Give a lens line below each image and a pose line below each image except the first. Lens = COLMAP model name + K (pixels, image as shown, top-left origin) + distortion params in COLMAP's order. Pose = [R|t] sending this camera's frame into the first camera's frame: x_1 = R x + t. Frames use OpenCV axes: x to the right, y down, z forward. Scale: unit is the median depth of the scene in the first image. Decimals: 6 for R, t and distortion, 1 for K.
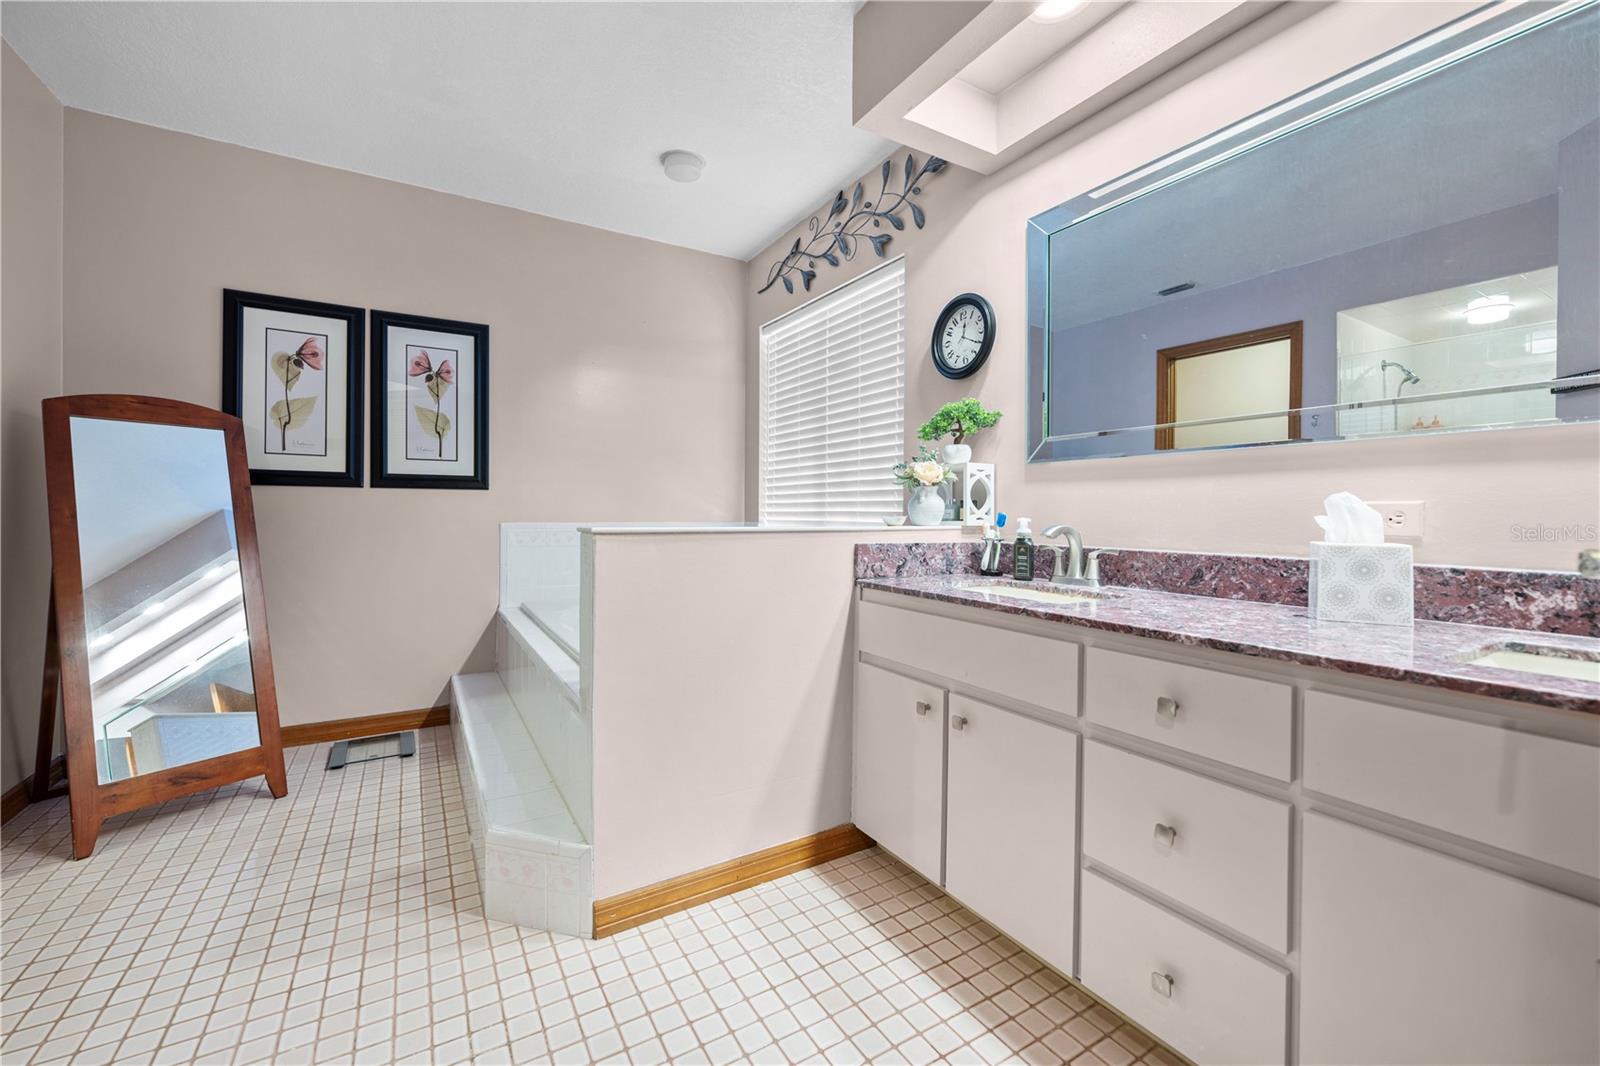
lens RADIAL K [[642.8, 0, 797.3], [0, 642.8, 507.6], [0, 0, 1]] dist [-0.001088, -0.000191]
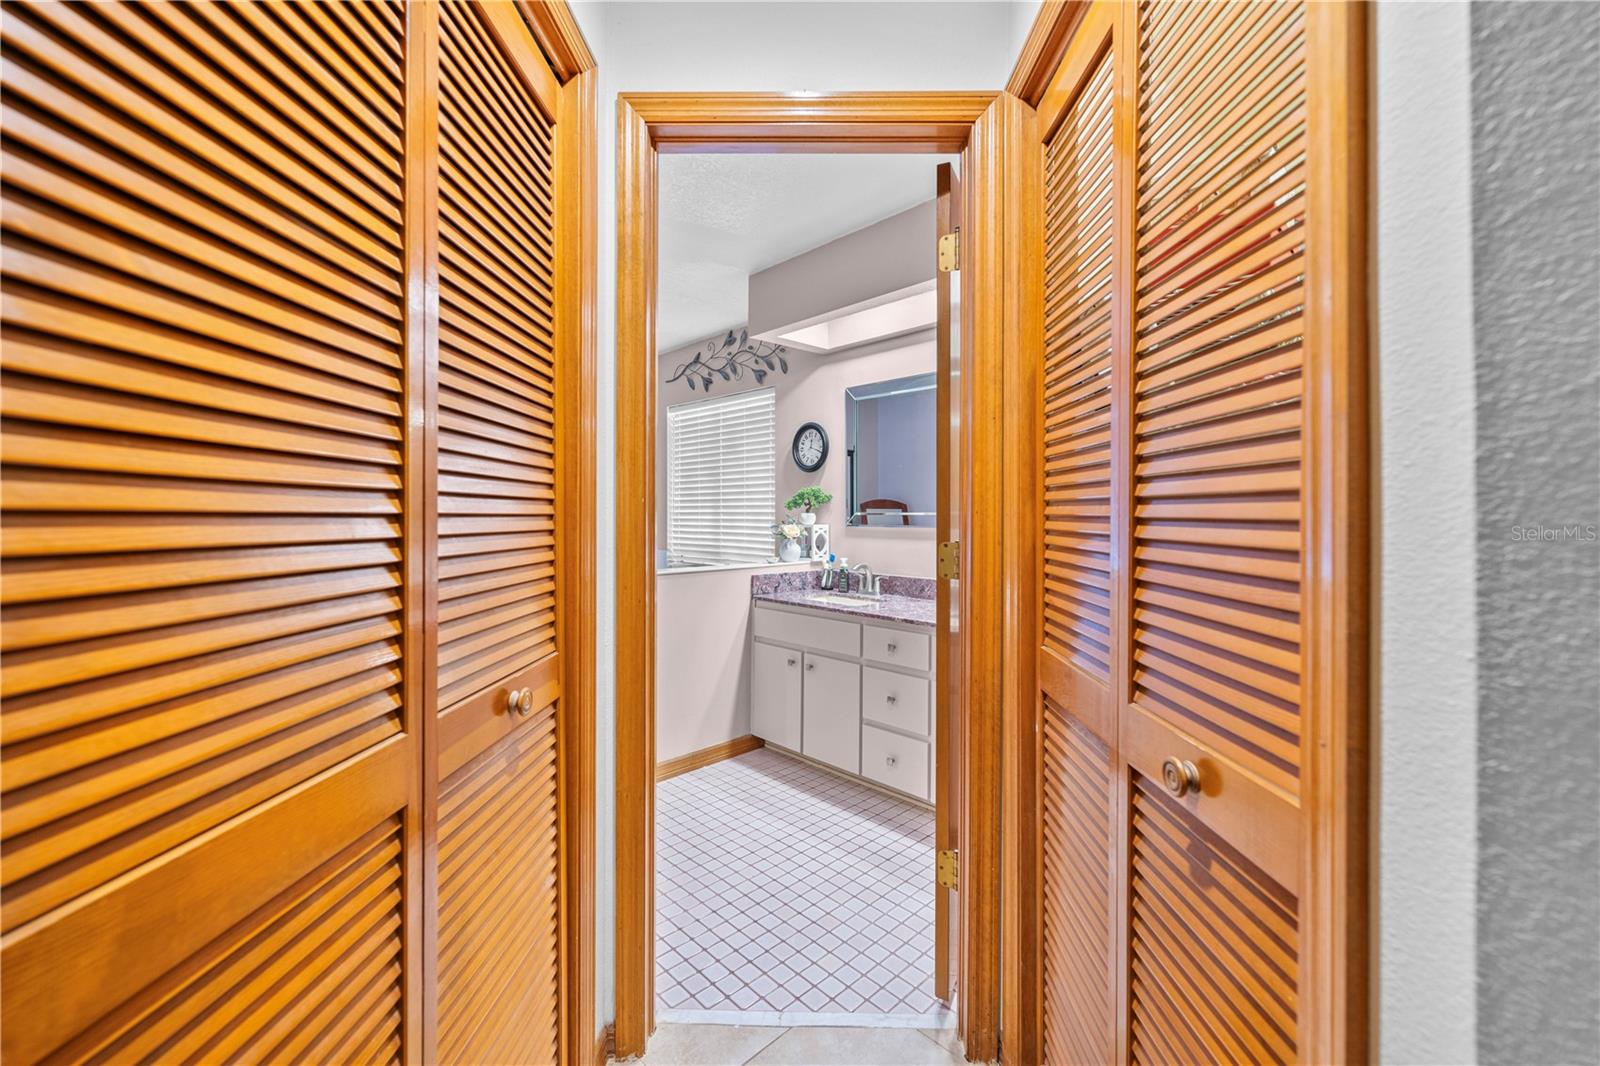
lens RADIAL K [[642.8, 0, 797.3], [0, 642.8, 507.6], [0, 0, 1]] dist [-0.001088, -0.000191]
pose [[0.975258, -0.006126, 0.220985, -0.159321], [0.006390, 0.999979, -0.000480, -0.115363], [-0.220977, 0.001880, 0.975277, -0.675187]]
